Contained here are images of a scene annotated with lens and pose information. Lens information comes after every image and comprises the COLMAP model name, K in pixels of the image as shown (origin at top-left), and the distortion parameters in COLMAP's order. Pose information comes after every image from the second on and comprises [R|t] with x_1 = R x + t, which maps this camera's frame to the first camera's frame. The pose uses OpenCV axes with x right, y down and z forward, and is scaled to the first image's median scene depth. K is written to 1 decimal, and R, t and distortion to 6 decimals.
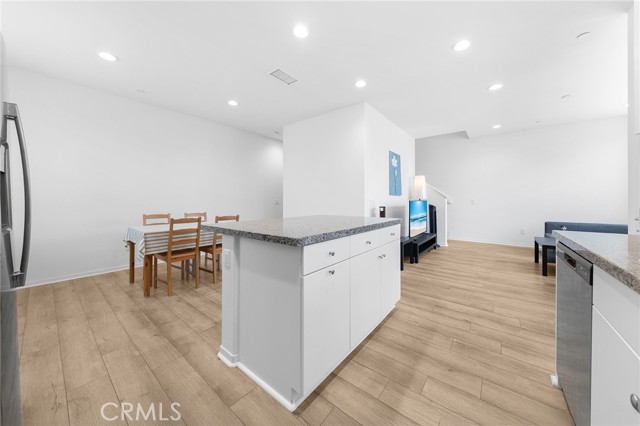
lens RADIAL K [[223.2, 0, 321.7], [0, 223.2, 205.6], [0, 0, 1]] dist [0.006561, -0.000049]
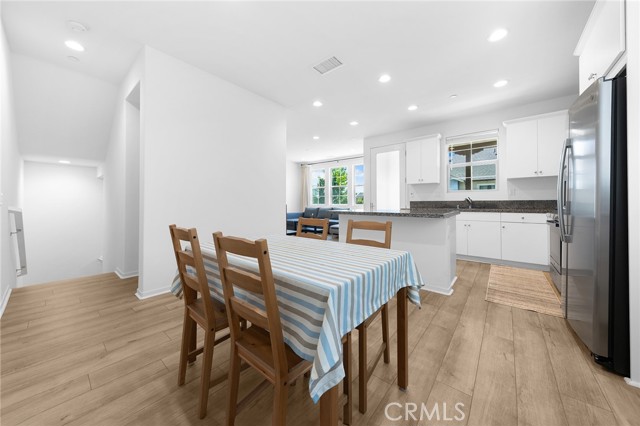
lens RADIAL K [[222.4, 0, 323.1], [0, 222.4, 201.5], [0, 0, 1]] dist [0.001119, 0.000041]
pose [[0.015058, 0.005302, 0.999873, -1.763478], [0.028259, 0.999584, -0.005726, 0.008454], [-0.999487, 0.028341, 0.014902, 1.609658]]
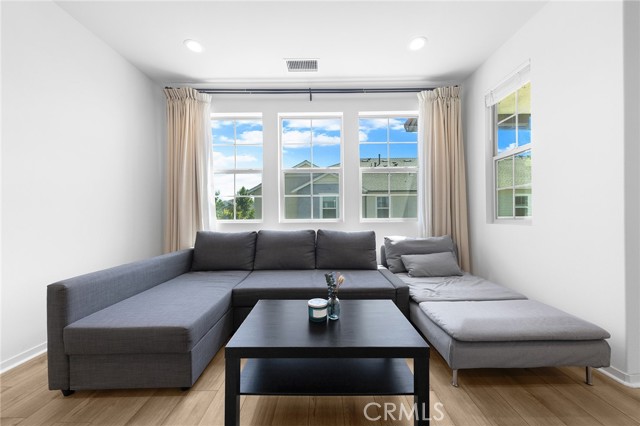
lens RADIAL K [[229.1, 0, 320.0], [0, 229.1, 213.0], [0, 0, 1]] dist [0.001109, -0.000069]
pose [[-0.615072, 0.009989, 0.788408, 1.511588], [0.028639, 0.999543, 0.009679, -0.015454], [-0.787951, 0.028533, -0.615077, 2.346277]]
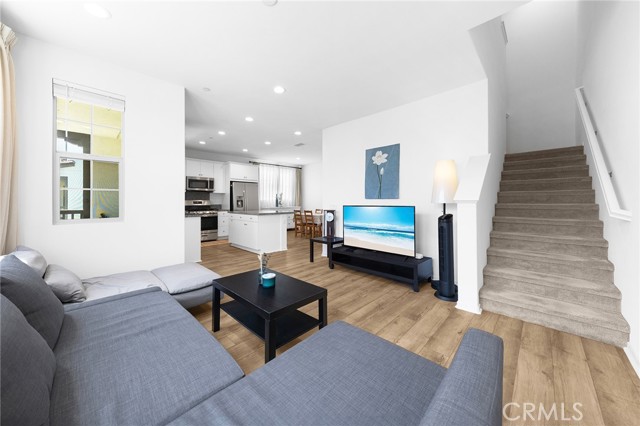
lens RADIAL K [[227.1, 0, 319.0], [0, 227.1, 200.4], [0, 0, 1]] dist [0.001013, 0.000109]
pose [[-0.098311, -0.009486, -0.995111, 3.095652], [-0.028914, 0.999560, -0.006672, -0.075397], [0.994736, 0.028117, -0.098542, 2.244010]]
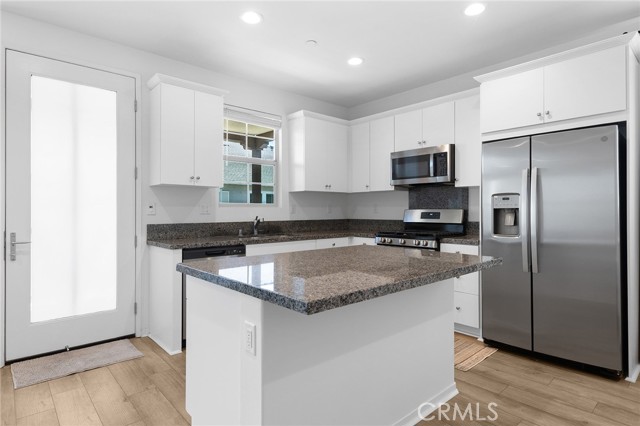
lens RADIAL K [[348.5, 0, 311.9], [0, 348.5, 209.7], [0, 0, 1]] dist [0.003114, 0.001713]
pose [[-0.983938, -0.000342, 0.178509, -0.113905], [0.004092, 0.999692, 0.024470, -0.100754], [-0.178463, 0.024807, -0.983634, 2.202405]]
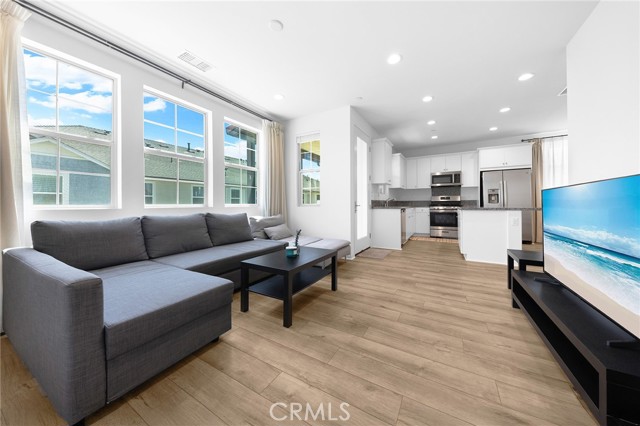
lens RADIAL K [[221.1, 0, 319.7], [0, 221.1, 202.5], [0, 0, 1]] dist [0.011605, -0.000035]
pose [[-0.989620, 0.001234, -0.143702, 2.096485], [-0.001997, 0.999749, 0.022336, -0.011426], [0.143694, 0.022391, -0.989369, 3.164094]]
